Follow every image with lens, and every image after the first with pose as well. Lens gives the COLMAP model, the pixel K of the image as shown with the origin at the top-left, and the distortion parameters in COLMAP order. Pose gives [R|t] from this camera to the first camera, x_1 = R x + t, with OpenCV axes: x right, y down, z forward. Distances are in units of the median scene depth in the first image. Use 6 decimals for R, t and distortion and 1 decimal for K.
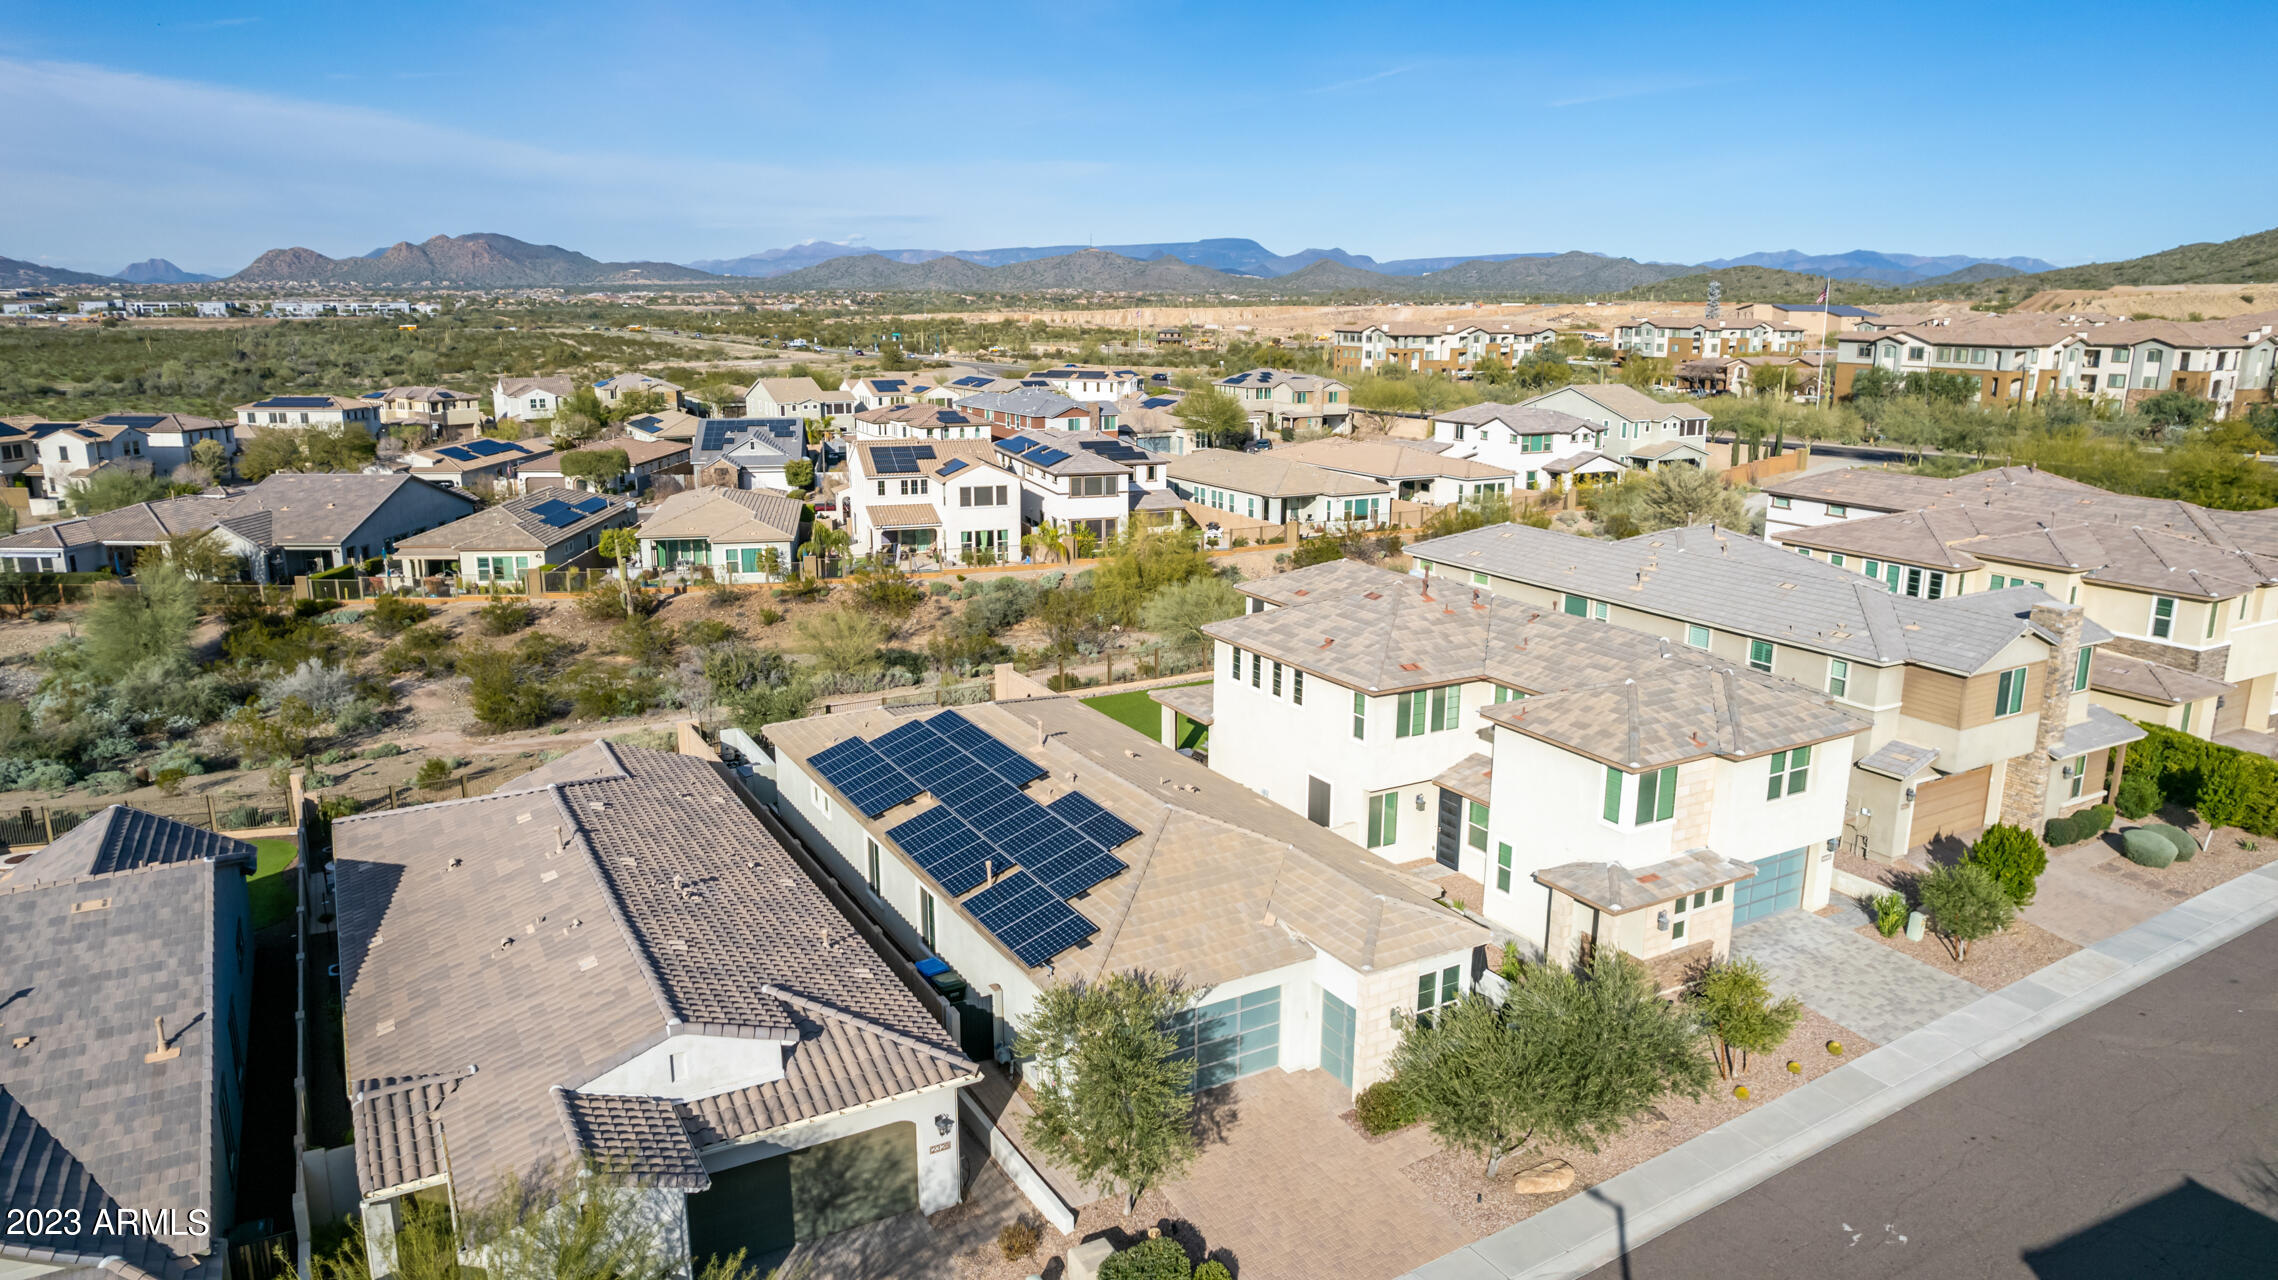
lens RADIAL K [[1463.4, 0, 1145.8], [0, 1463.4, 645.2], [0, 0, 1]] dist [-0.075433, 0.071073]
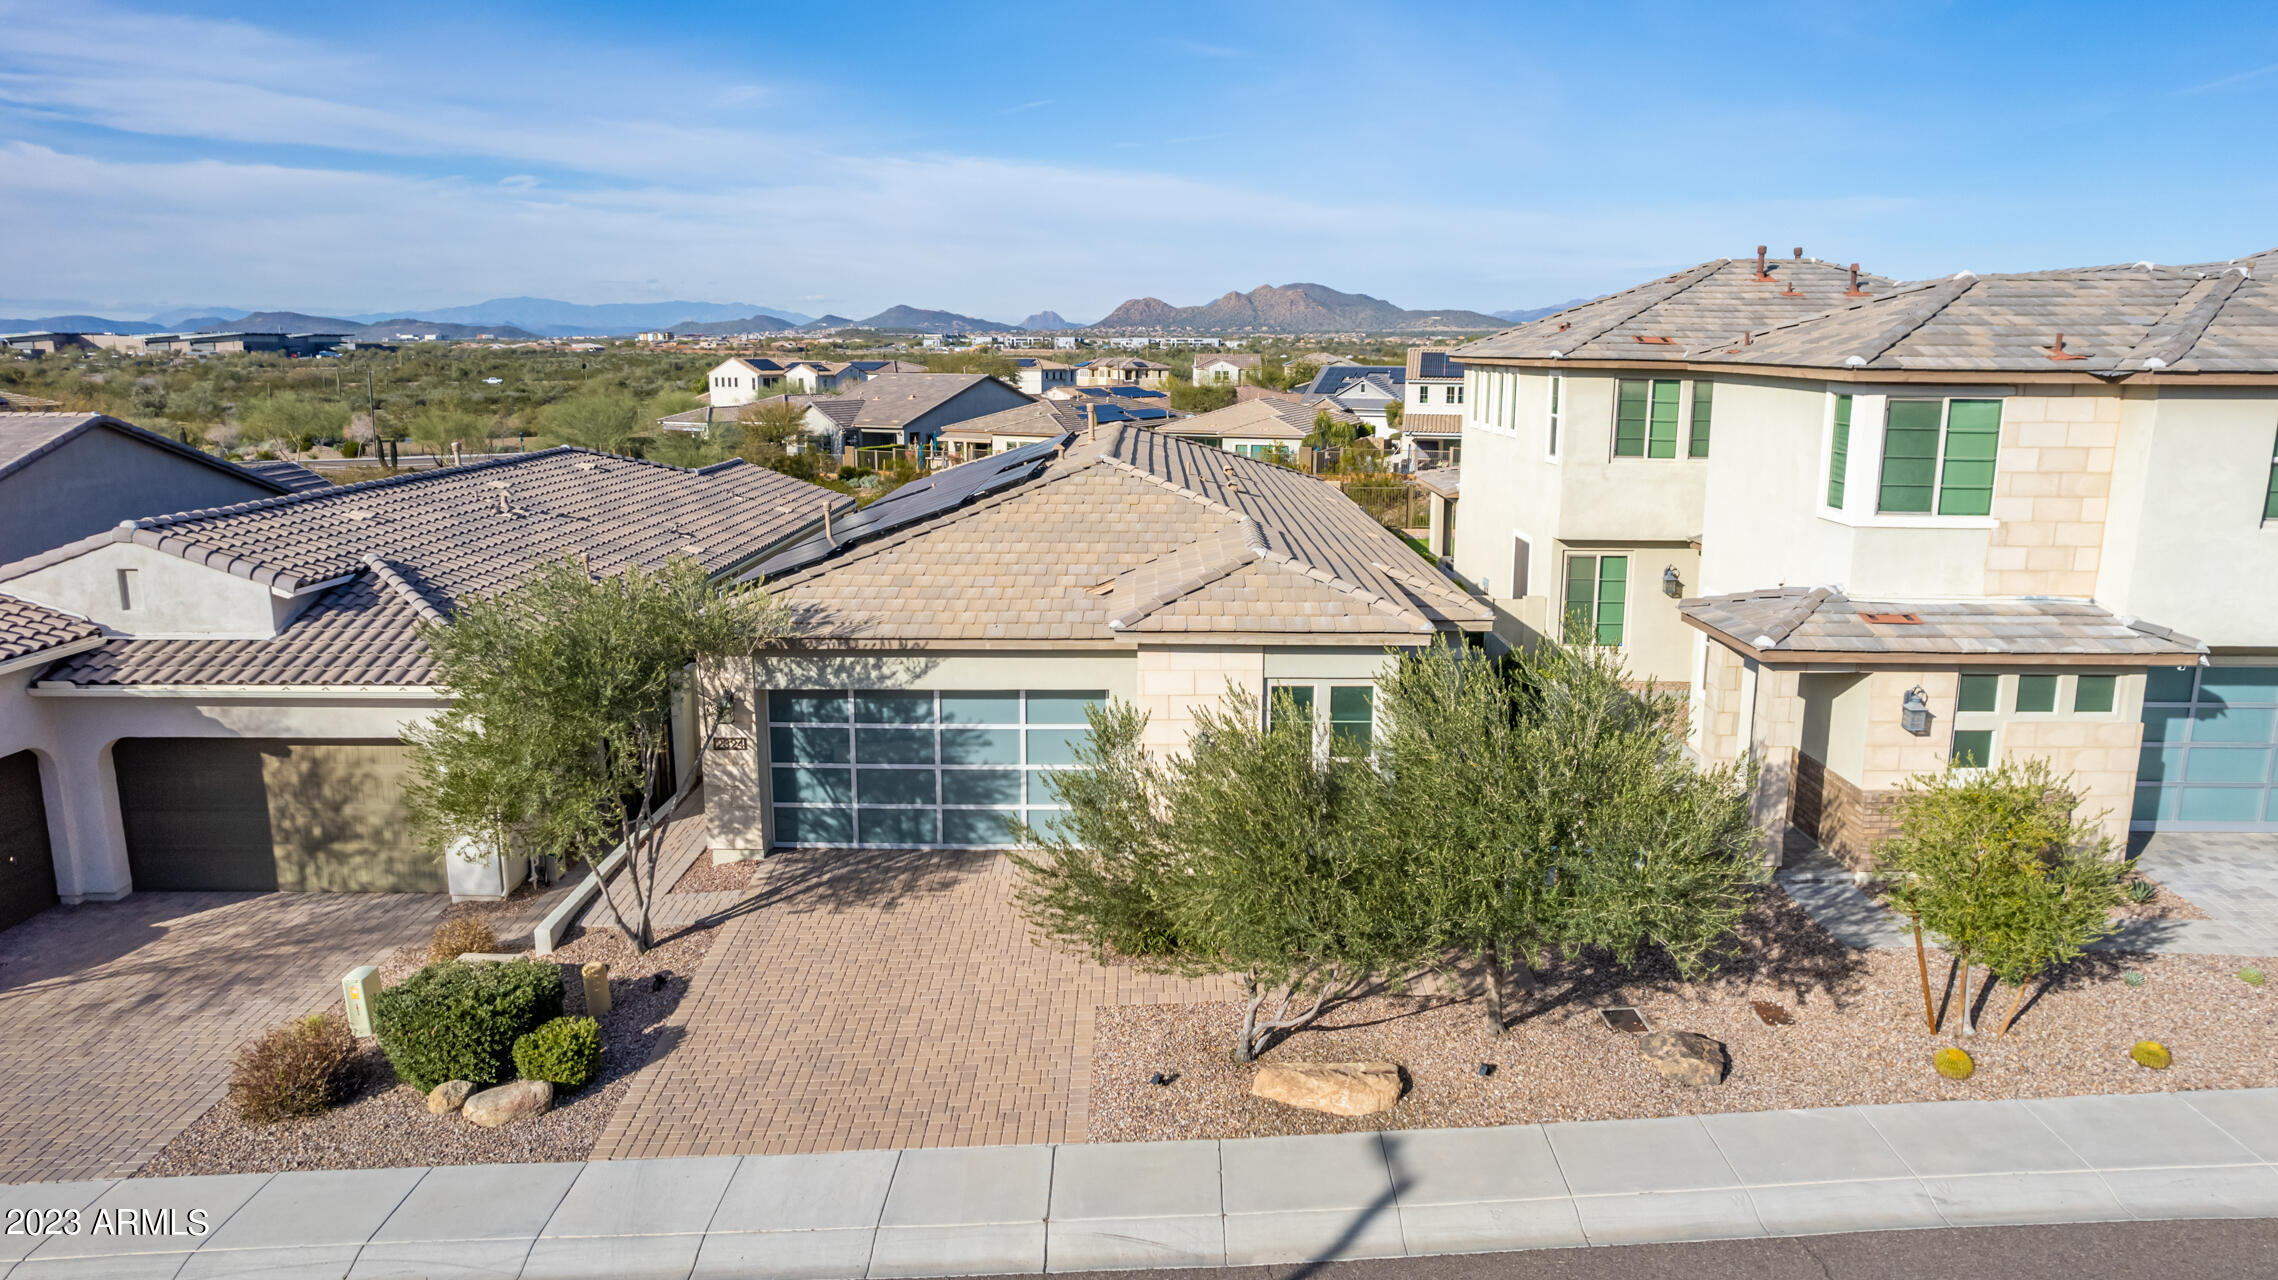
lens RADIAL K [[1472.8, 0, 1149.2], [0, 1472.8, 638.1], [0, 0, 1]] dist [-0.083035, 0.077692]
pose [[0.865522, 0.094888, -0.491801, 0.123820], [-0.115032, 0.993303, -0.010798, 0.066867], [0.487483, 0.065919, 0.870641, 0.156613]]
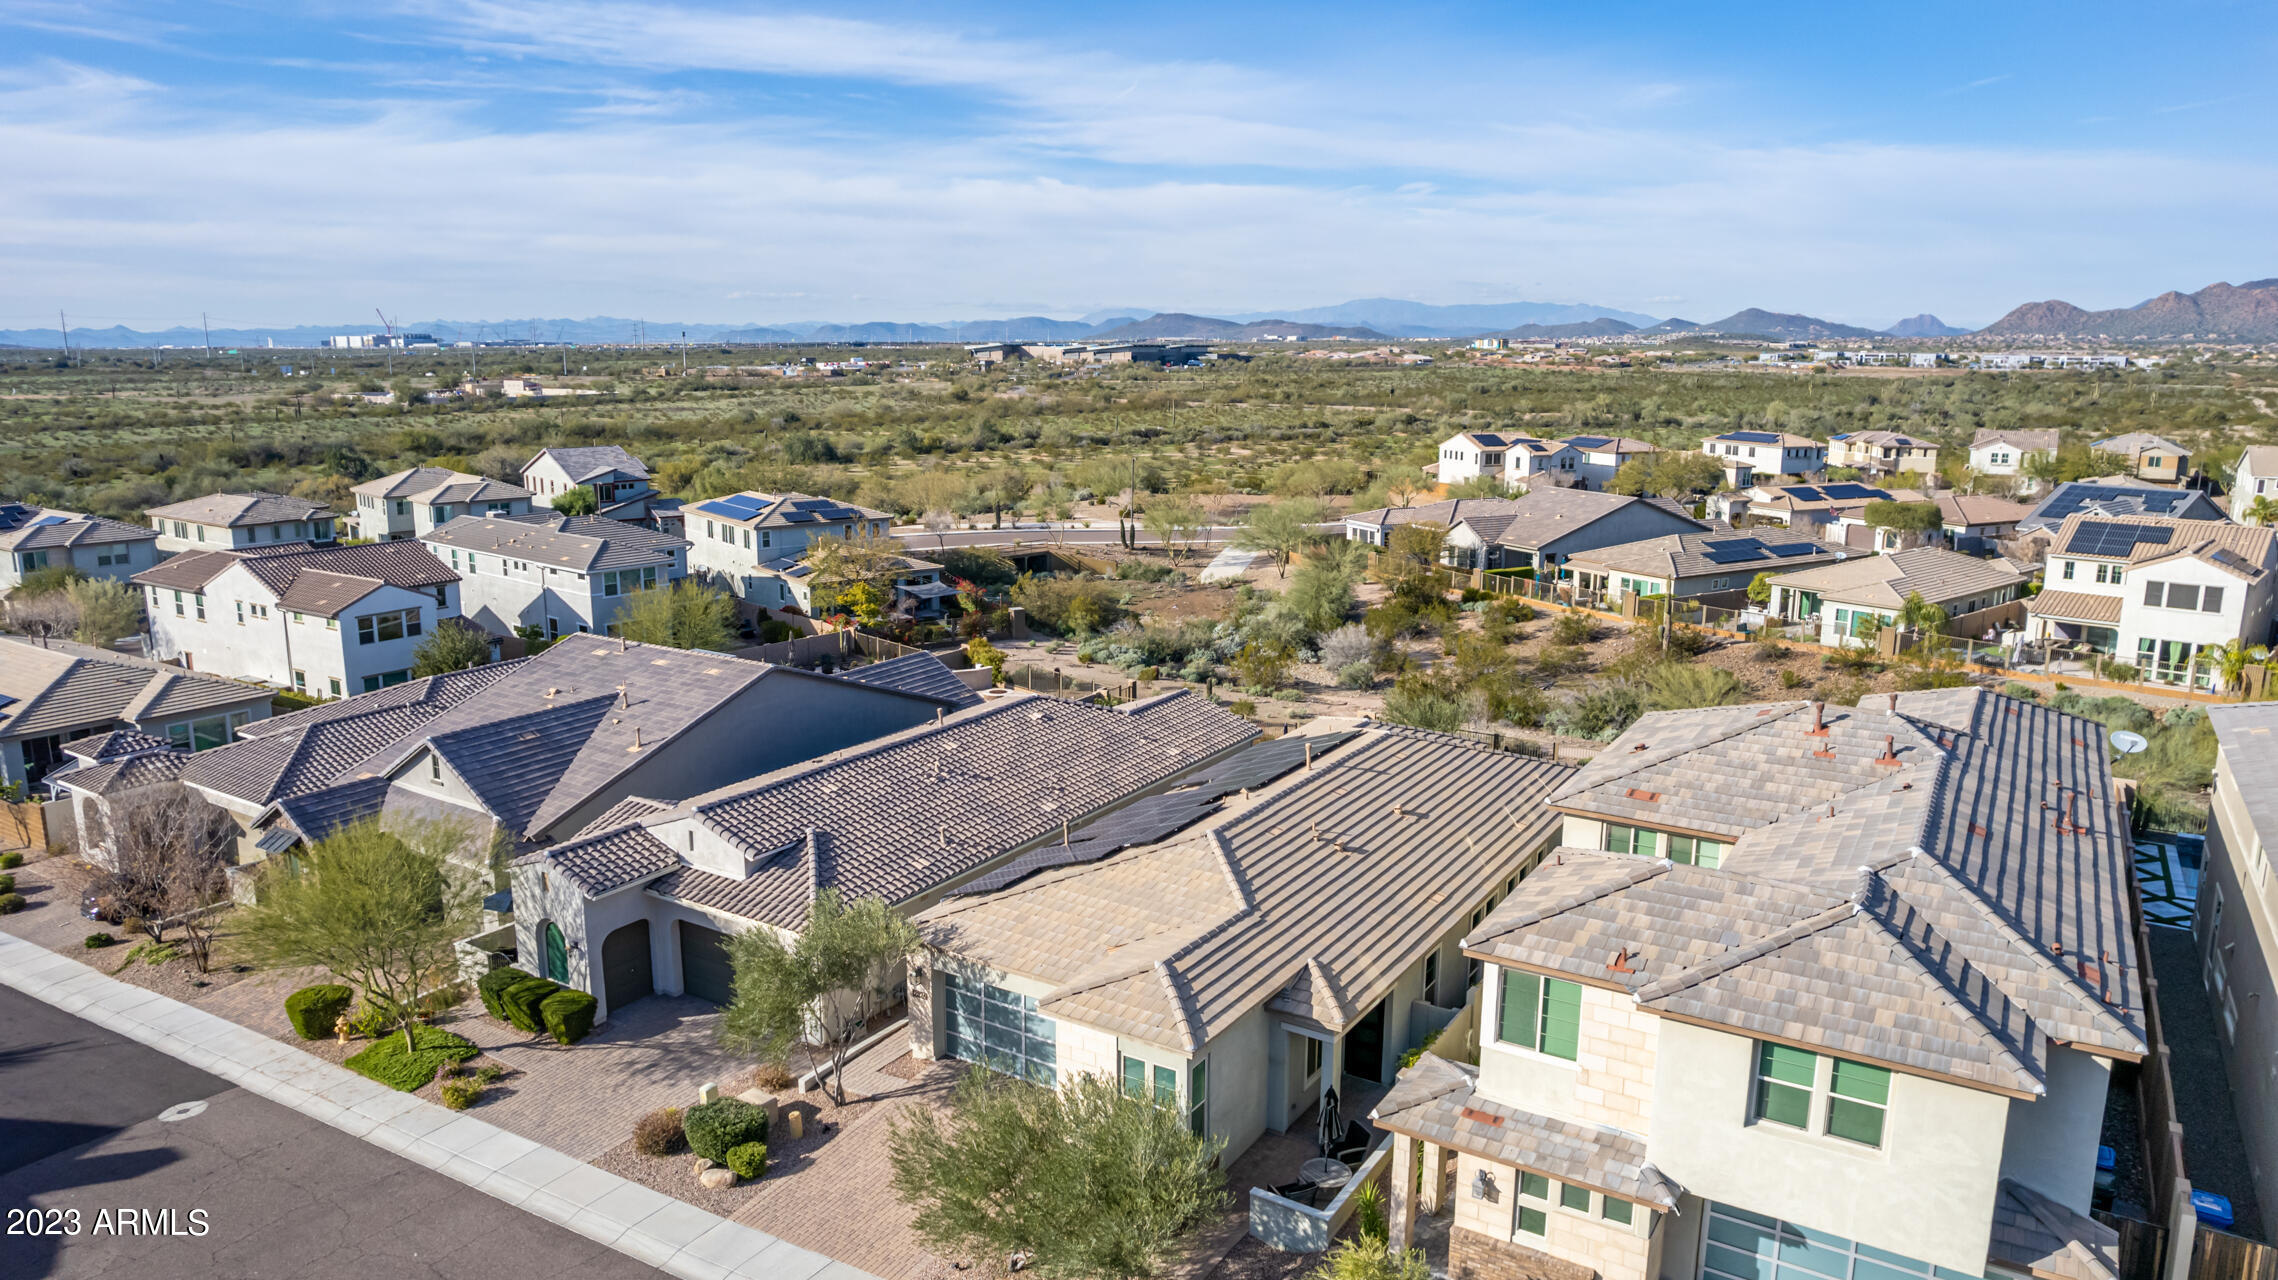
lens RADIAL K [[1474.5, 0, 1149.0], [0, 1474.5, 635.8], [0, 0, 1]] dist [-0.076168, 0.074010]
pose [[0.473486, 0.170277, -0.864186, 0.278519], [-0.207756, 0.975043, 0.078291, -0.028188], [0.855949, 0.142470, 0.497045, 0.162123]]
